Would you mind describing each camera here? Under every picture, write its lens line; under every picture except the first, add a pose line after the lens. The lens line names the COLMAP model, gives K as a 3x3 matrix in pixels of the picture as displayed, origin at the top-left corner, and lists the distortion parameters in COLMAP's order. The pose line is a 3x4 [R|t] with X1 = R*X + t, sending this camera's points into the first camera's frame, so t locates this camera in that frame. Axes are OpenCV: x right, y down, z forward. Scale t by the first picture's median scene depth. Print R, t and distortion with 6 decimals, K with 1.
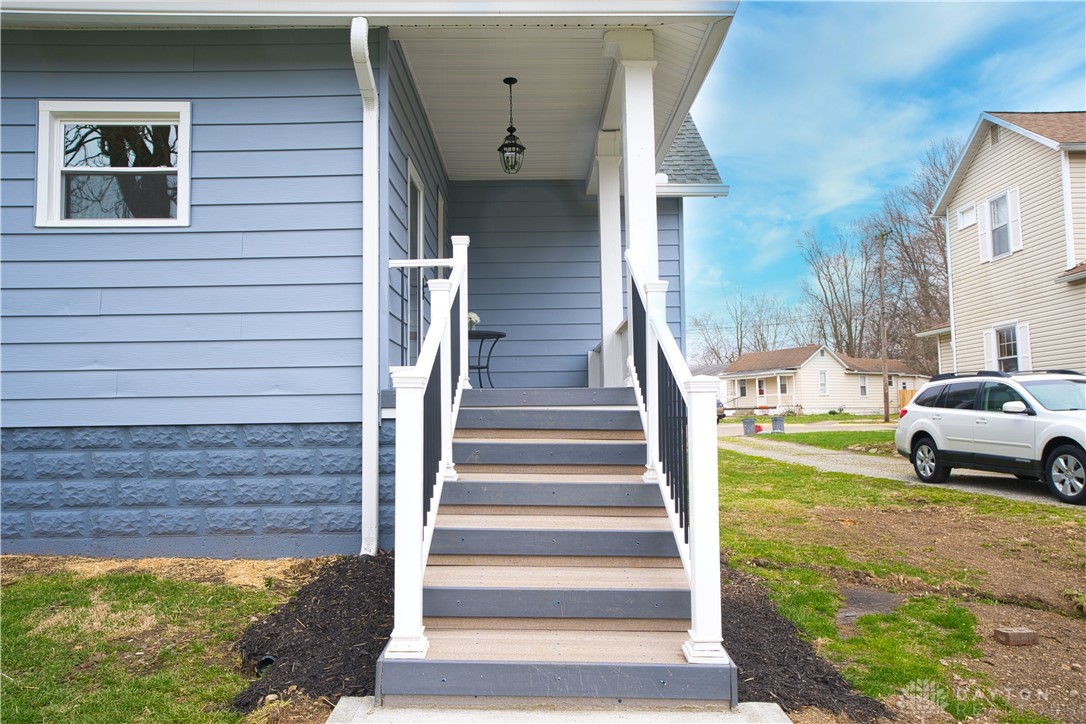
lens RADIAL K [[771.9, 0, 536.5], [0, 771.9, 358.2], [0, 0, 1]] dist [0.039253, 0.001692]
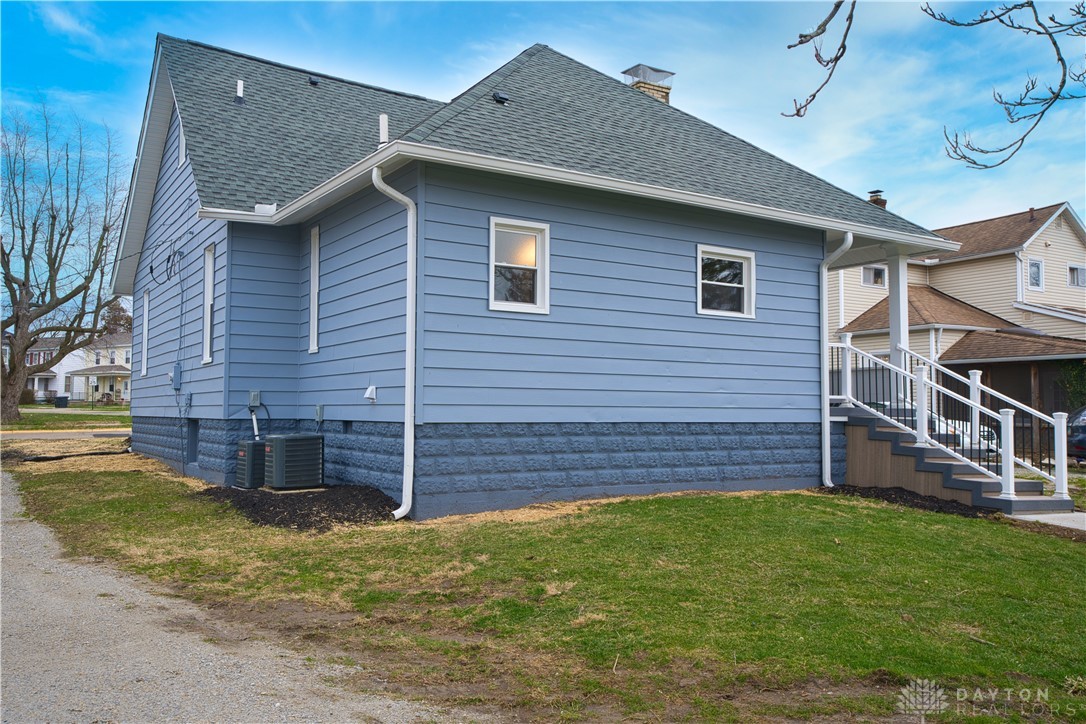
lens RADIAL K [[896.5, 0, 543.1], [0, 896.5, 366.1], [0, 0, 1]] dist [0.009563, -0.003518]
pose [[0.841149, 0.046464, 0.538804, -2.055483], [-0.059324, 0.998217, 0.006532, -0.036835], [-0.537540, -0.037459, 0.842406, -0.576621]]
